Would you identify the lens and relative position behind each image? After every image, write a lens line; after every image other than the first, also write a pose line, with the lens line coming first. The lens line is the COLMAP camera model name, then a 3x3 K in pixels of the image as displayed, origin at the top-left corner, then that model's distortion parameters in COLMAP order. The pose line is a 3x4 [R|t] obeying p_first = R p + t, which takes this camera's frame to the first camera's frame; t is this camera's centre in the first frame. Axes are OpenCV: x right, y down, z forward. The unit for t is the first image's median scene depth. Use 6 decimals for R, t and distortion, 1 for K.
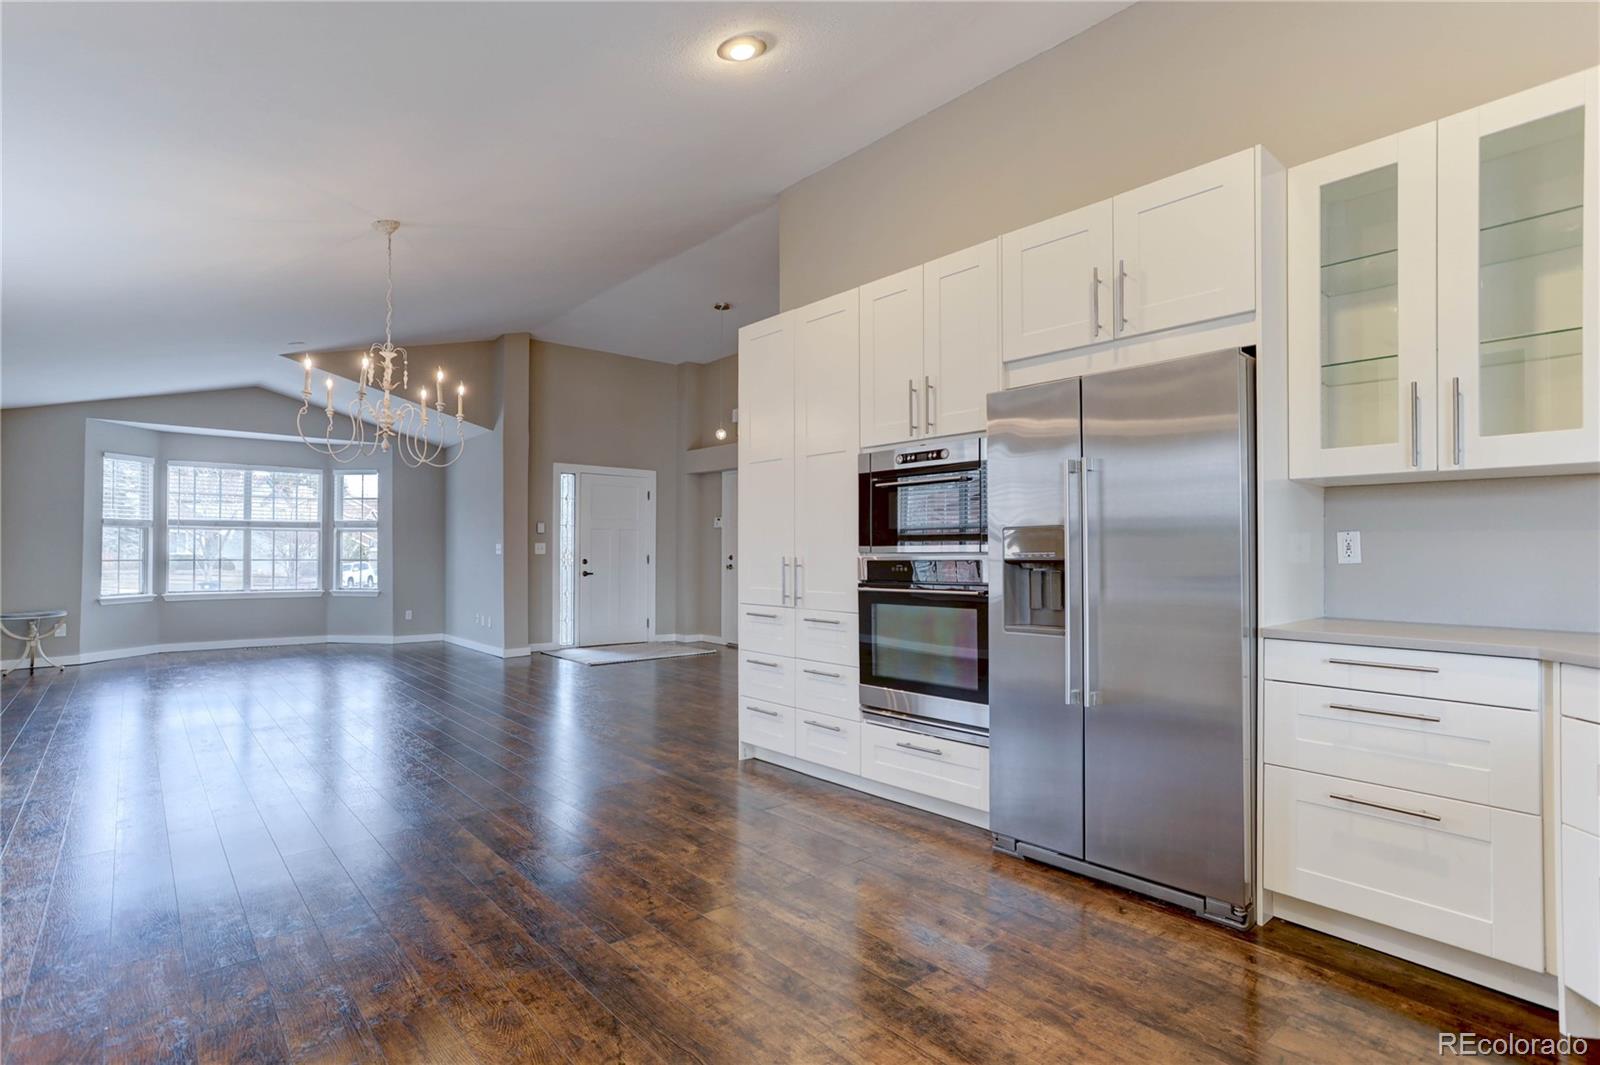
lens RADIAL K [[785.8, 0, 779.7], [0, 785.8, 540.7], [0, 0, 1]] dist [-0.057488, 0.033286]
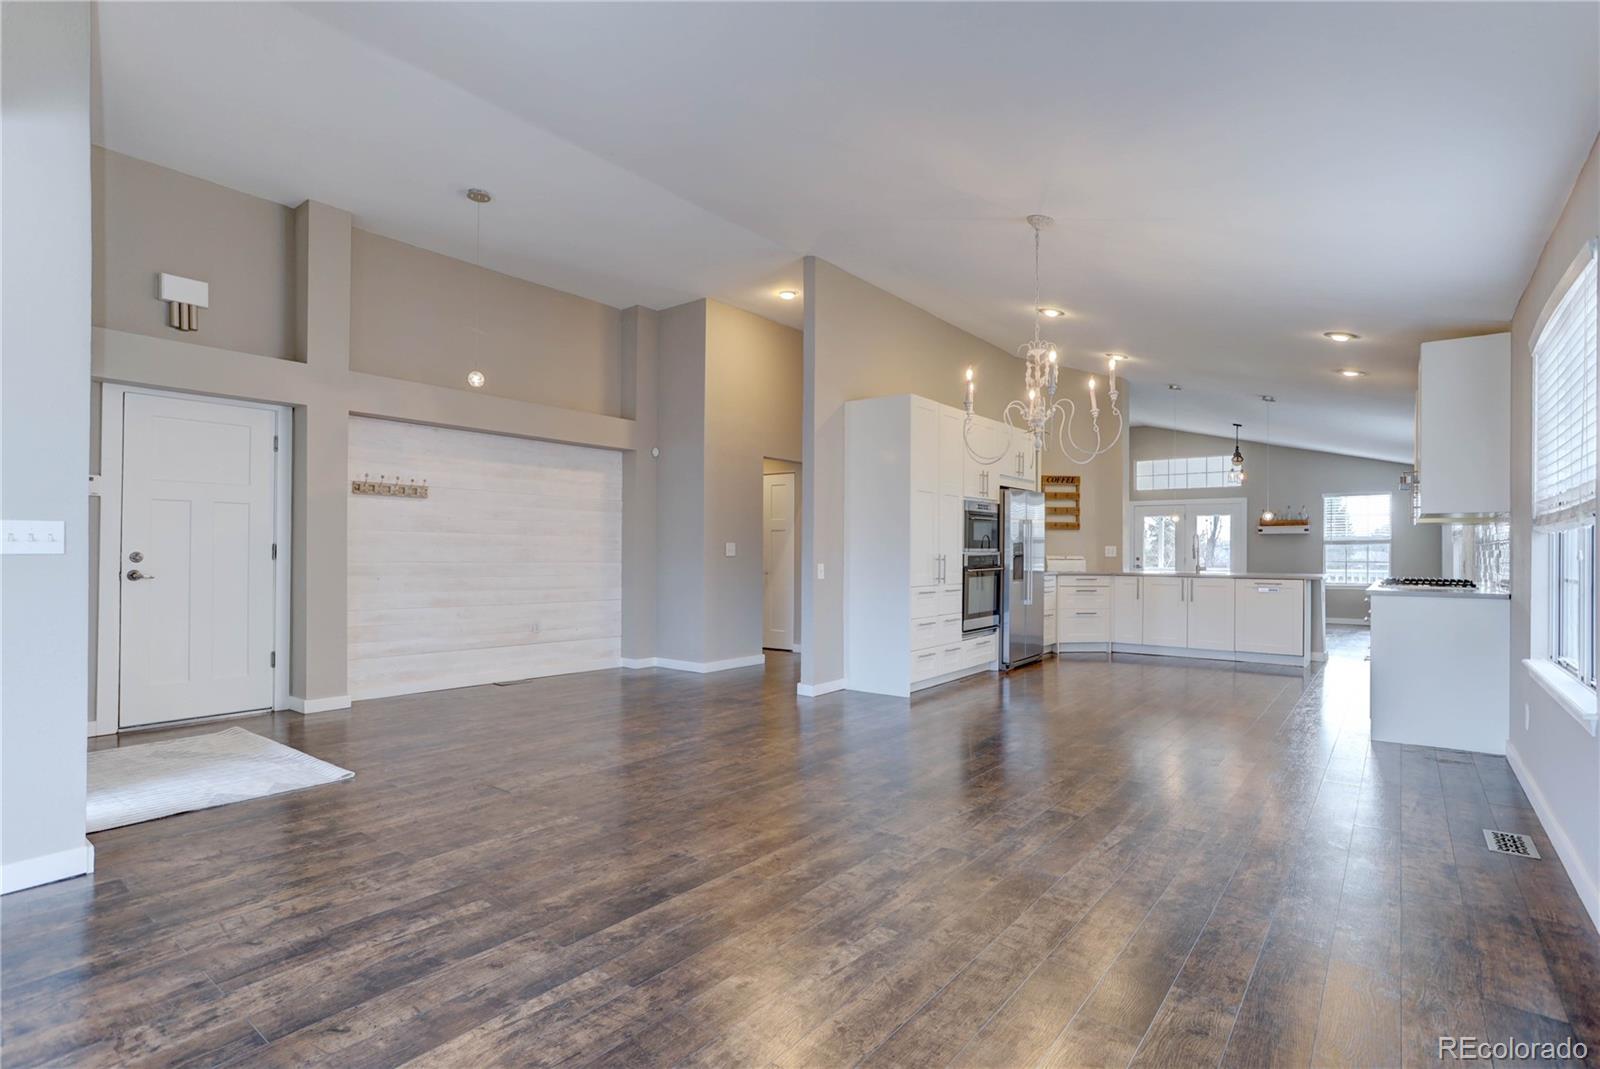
lens RADIAL K [[786.7, 0, 802.3], [0, 786.7, 541.3], [0, 0, 1]] dist [-0.054028, 0.034247]
pose [[-0.209254, 0.005453, 0.977846, -2.105190], [-0.021363, 0.999720, -0.010146, 0.022147], [-0.977628, -0.023013, -0.209079, 2.235070]]
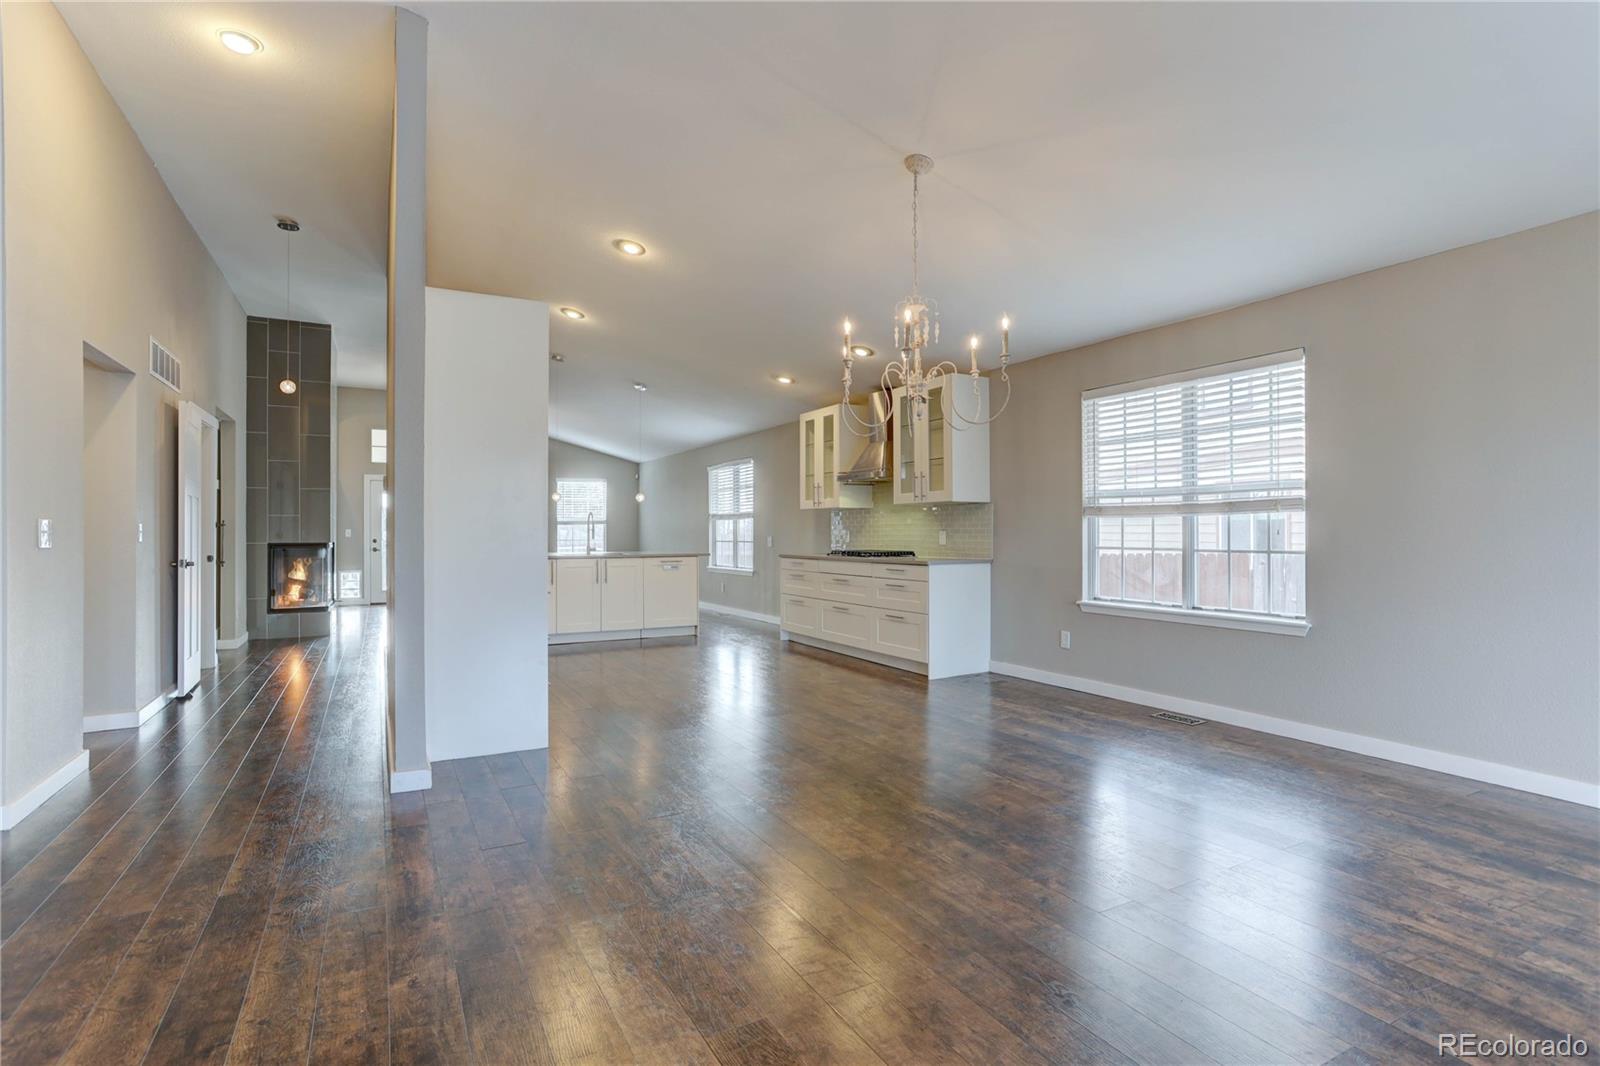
lens RADIAL K [[769.5, 0, 800.0], [0, 769.5, 533.0], [0, 0, 1]] dist [-0.002214, 0.009515]
pose [[-0.981372, 0.000237, 0.192117, -0.817755], [-0.001930, 0.999937, -0.011093, 0.035146], [-0.192108, -0.011257, -0.981309, 2.805135]]
